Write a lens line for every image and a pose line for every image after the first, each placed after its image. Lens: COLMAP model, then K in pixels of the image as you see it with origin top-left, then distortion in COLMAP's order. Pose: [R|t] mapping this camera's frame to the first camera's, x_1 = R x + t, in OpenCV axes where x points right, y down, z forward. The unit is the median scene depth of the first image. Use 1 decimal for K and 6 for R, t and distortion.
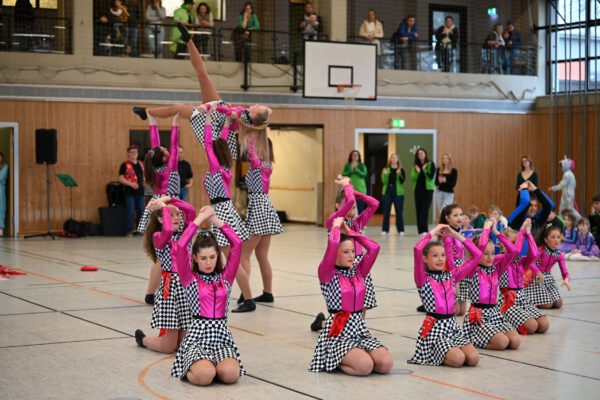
lens RADIAL K [[1207.7, 0, 311.9], [0, 1207.7, 199.8], [0, 0, 1]] dist [0.001805, -0.229129]
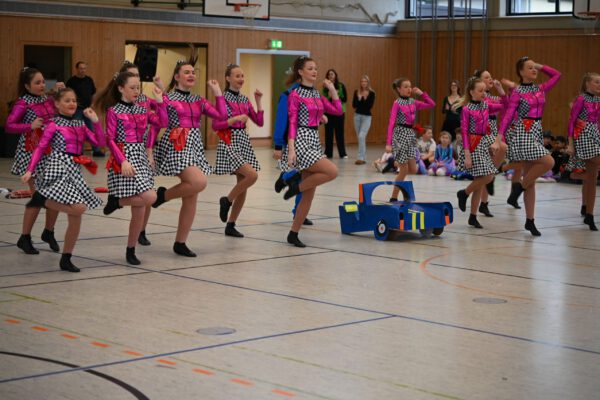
lens RADIAL K [[1301.8, 0, 300.0], [0, 1301.8, 200.0], [0, 0, 1]] dist [-0.013494, 0.010615]
pose [[0.969553, -0.003943, 0.244851, -0.173835], [-0.010765, 0.998218, 0.058702, 0.000840], [-0.244646, -0.059550, 0.967782, -0.036958]]
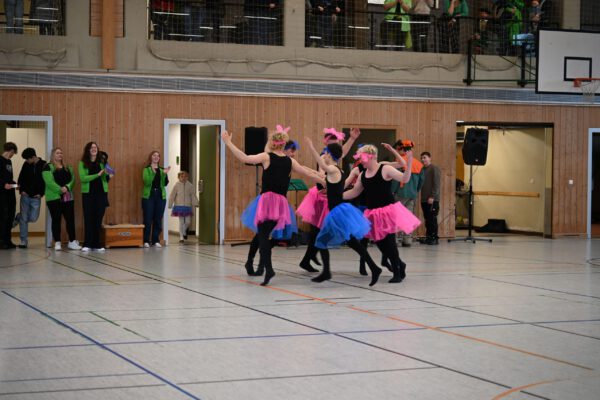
lens RADIAL K [[1301.8, 0, 300.0], [0, 1301.8, 200.0], [0, 0, 1]] dist [-0.013494, 0.010615]
pose [[0.991231, 0.010744, -0.131700, -0.048531], [-0.011185, 0.999934, -0.002606, -0.001067], [0.131663, 0.004057, 0.991286, 0.022802]]
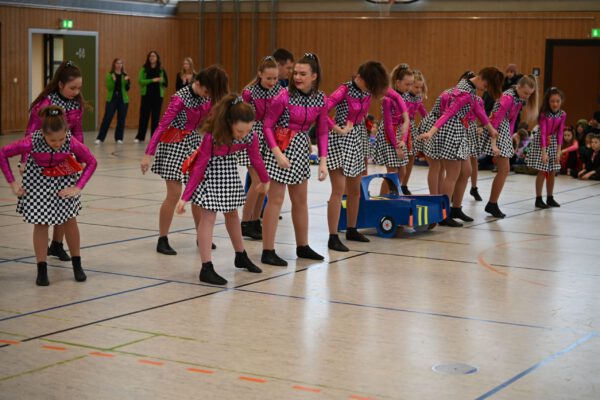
lens RADIAL K [[1244.8, 0, 300.0], [0, 1244.8, 200.0], [0, 0, 1]] dist [-0.007173, -0.222969]
pose [[0.869820, -0.033515, 0.492230, -0.259852], [-0.005205, 0.997011, 0.077081, -0.002153], [-0.493342, -0.069609, 0.867046, 0.059728]]
